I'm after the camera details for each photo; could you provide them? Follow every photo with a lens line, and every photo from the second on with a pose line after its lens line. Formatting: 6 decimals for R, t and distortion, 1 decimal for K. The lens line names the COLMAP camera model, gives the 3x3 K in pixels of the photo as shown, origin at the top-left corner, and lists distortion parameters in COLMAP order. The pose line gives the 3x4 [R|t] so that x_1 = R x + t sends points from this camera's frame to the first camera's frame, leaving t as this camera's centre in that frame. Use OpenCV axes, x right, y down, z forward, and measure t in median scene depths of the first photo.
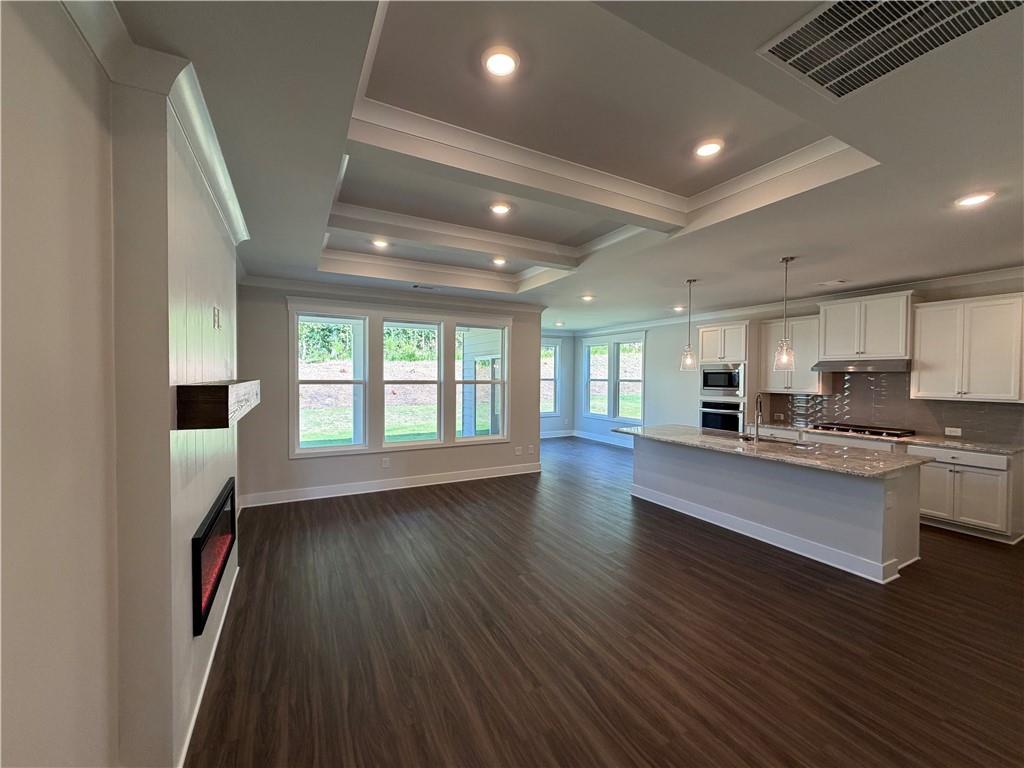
lens RADIAL K [[406.0, 0, 512.0], [0, 406.0, 384.0], [0, 0, 1]] dist [-0.001650, 0.000208]
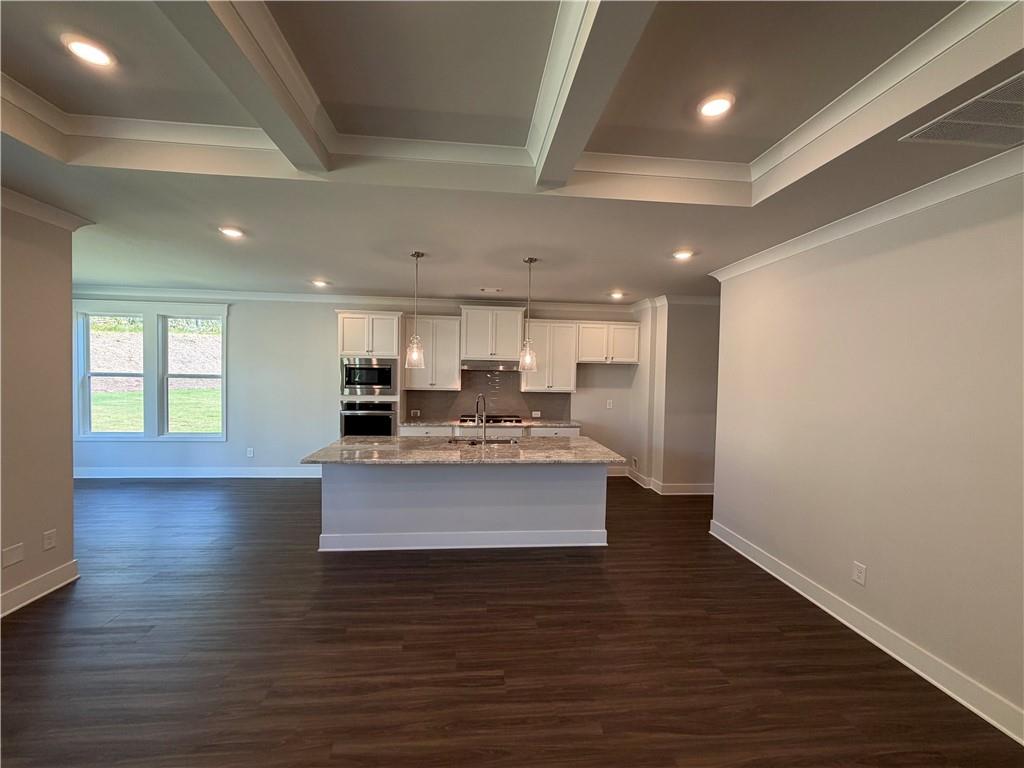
lens RADIAL K [[406.0, 0, 512.0], [0, 406.0, 384.0], [0, 0, 1]] dist [-0.001650, 0.000208]
pose [[0.392366, -0.024062, 0.919494, -0.195946], [0.002726, 0.999684, 0.024997, -0.018791], [-0.919805, -0.007302, 0.392308, 0.468701]]
